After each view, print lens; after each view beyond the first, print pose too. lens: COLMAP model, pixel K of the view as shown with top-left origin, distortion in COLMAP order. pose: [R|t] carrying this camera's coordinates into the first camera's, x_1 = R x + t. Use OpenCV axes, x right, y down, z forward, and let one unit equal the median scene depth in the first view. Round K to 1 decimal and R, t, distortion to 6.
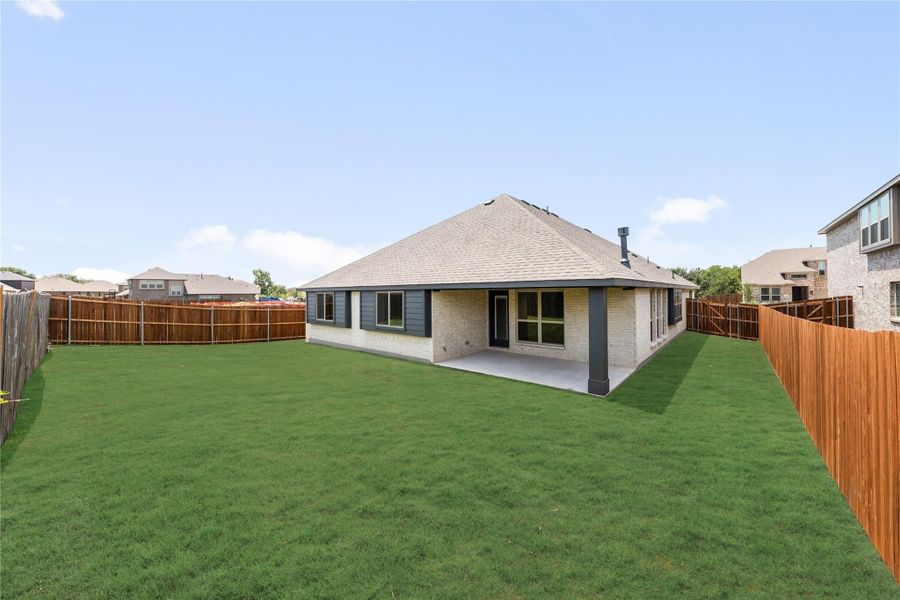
lens RADIAL K [[367.6, 0, 448.5], [0, 367.6, 300.4], [0, 0, 1]] dist [0.001735, 0.000150]
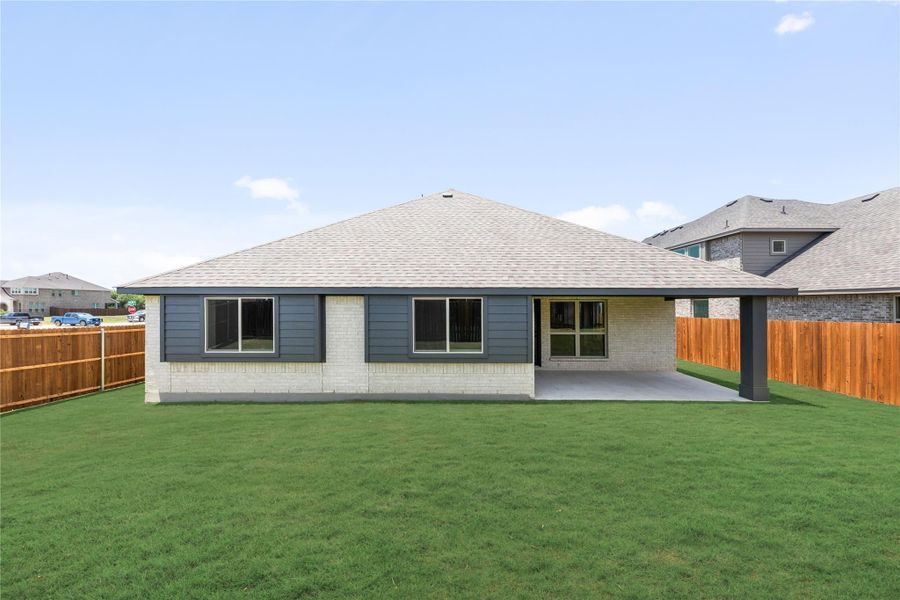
lens RADIAL K [[367.6, 0, 449.9], [0, 367.6, 308.3], [0, 0, 1]] dist [0.001735, 0.000150]
pose [[0.725067, -0.003436, 0.688670, -0.582616], [0.003433, 0.999993, 0.001375, -0.006291], [-0.688670, 0.001367, 0.725073, 0.528126]]
